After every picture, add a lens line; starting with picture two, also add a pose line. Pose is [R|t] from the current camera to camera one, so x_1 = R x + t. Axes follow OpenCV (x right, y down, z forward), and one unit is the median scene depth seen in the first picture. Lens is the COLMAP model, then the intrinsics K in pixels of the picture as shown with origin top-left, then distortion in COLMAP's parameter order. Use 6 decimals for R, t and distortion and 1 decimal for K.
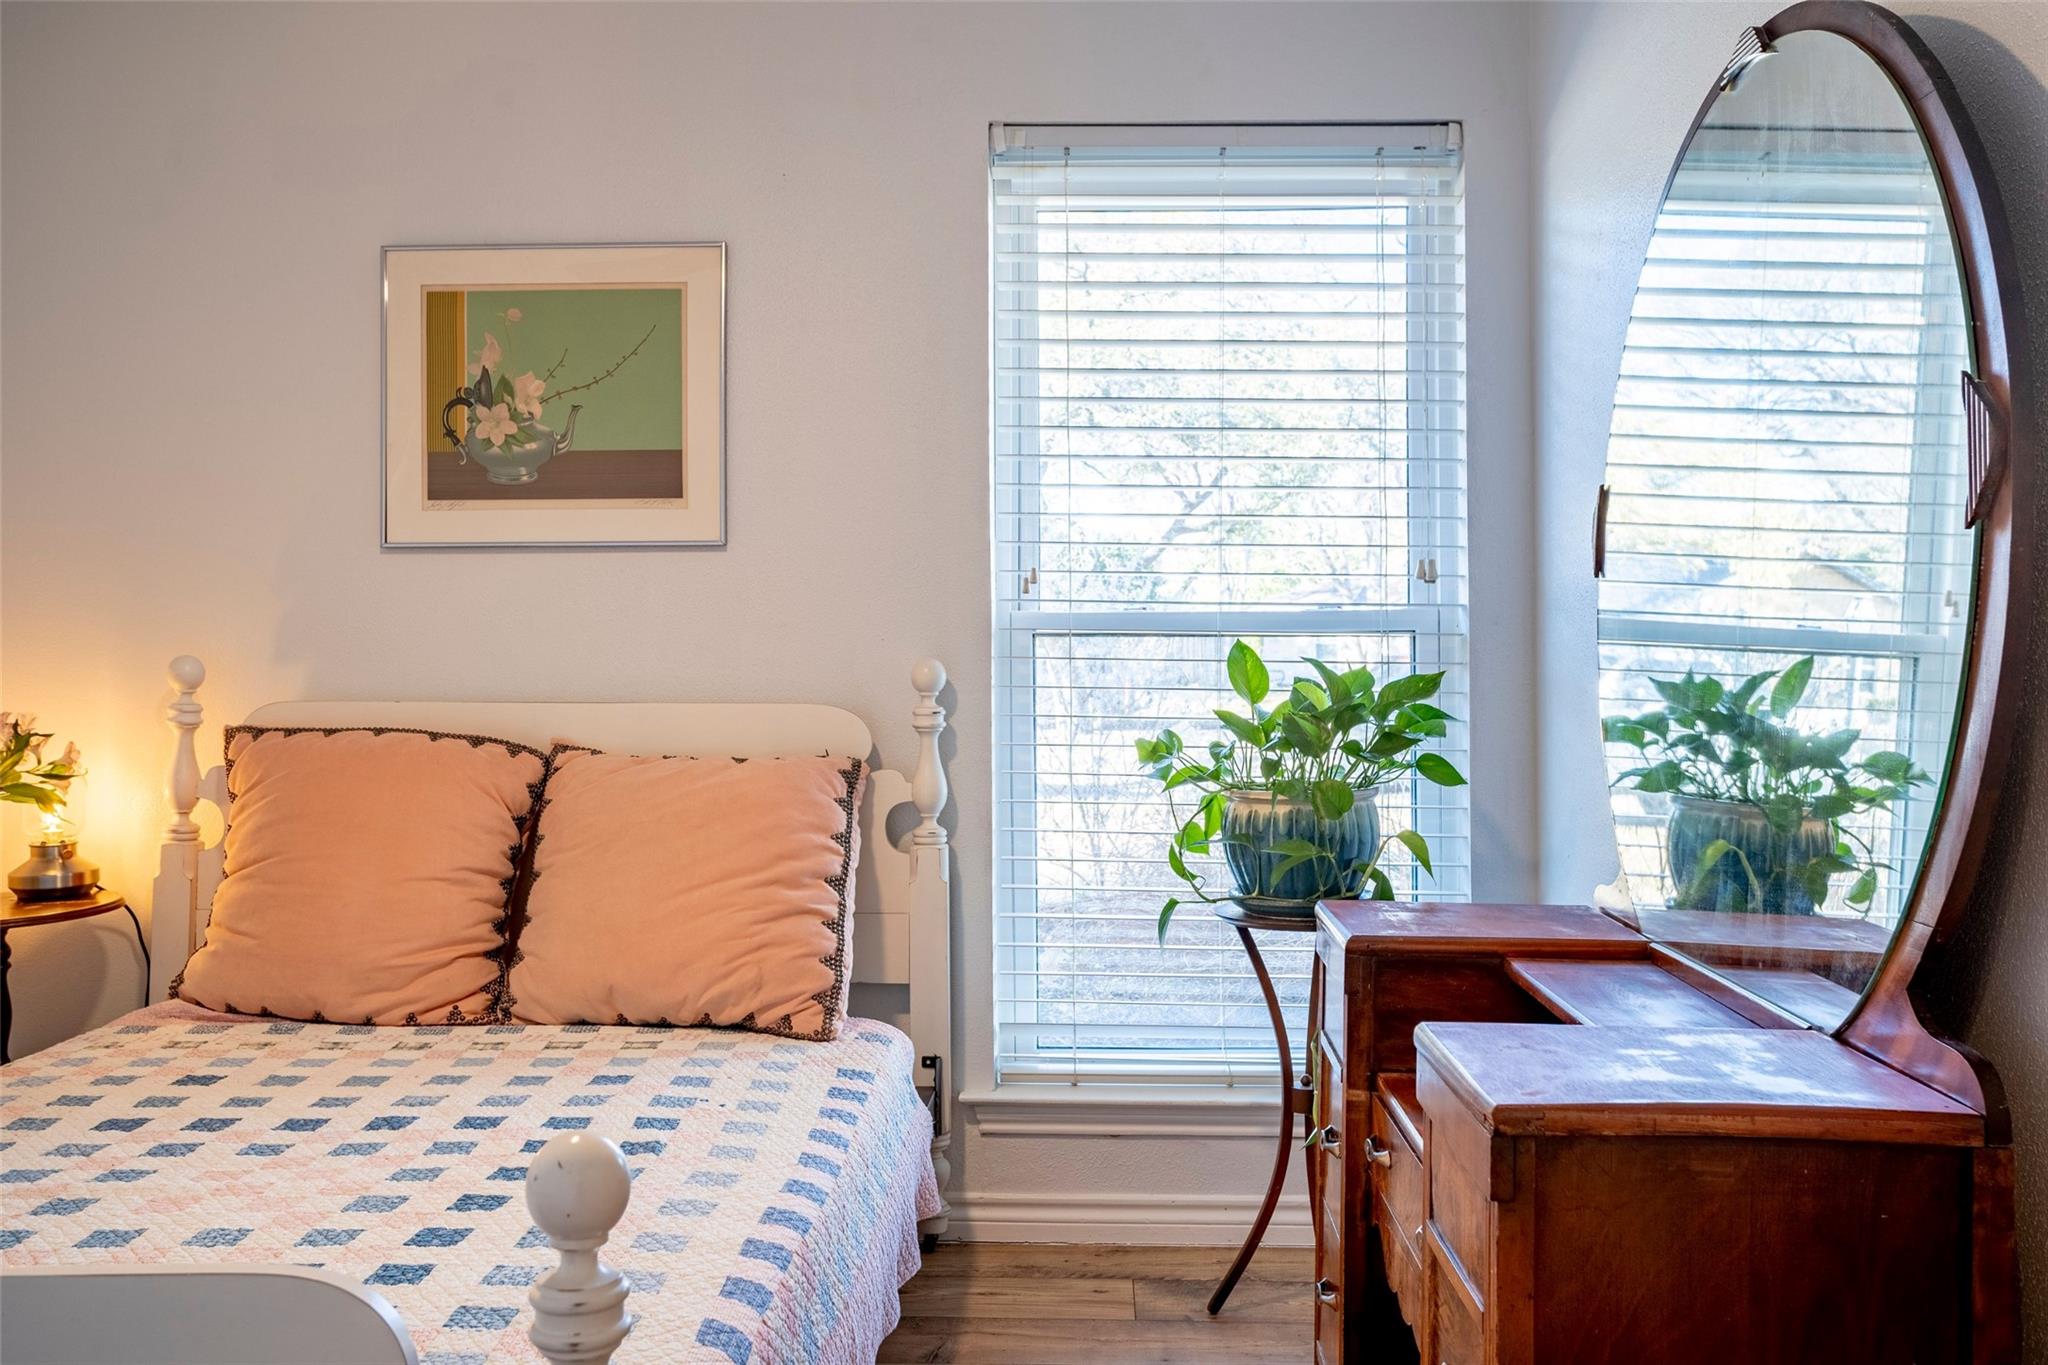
lens RADIAL K [[1815.9, 0, 1020.4], [0, 1815.9, 669.0], [0, 0, 1]] dist [0.008437, -0.020144]
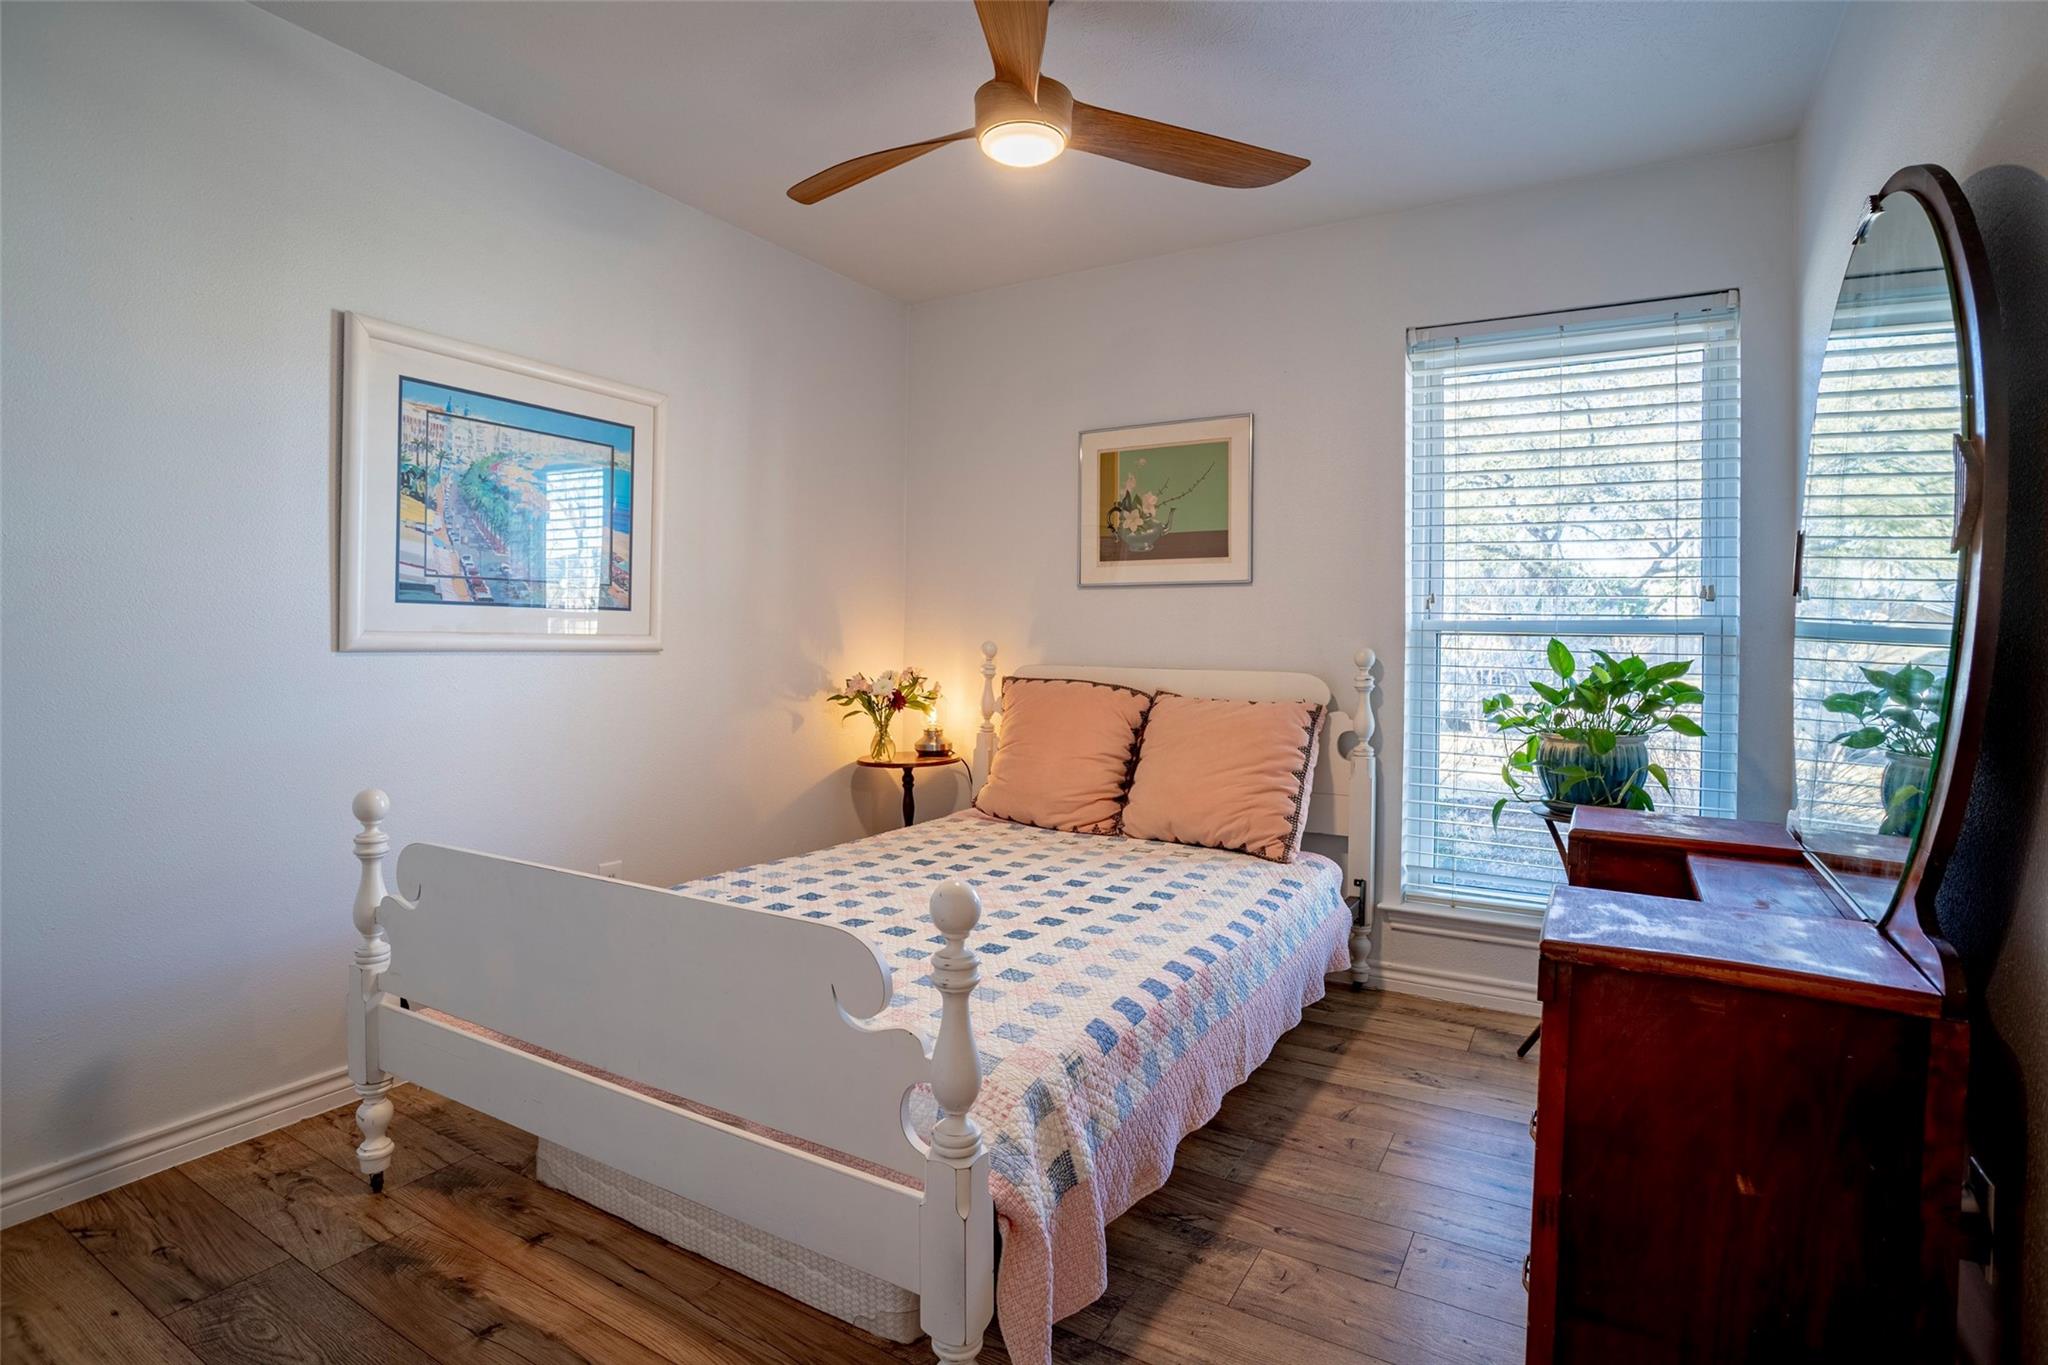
lens RADIAL K [[1008.0, 0, 1022.0], [0, 1008.0, 664.5], [0, 0, 1]] dist [-0.048007, 0.010918]
pose [[0.881692, 0.020269, -0.471390, 0.120081], [-0.013722, 0.999756, 0.017323, -0.001604], [0.471626, -0.008806, 0.881754, 0.020867]]
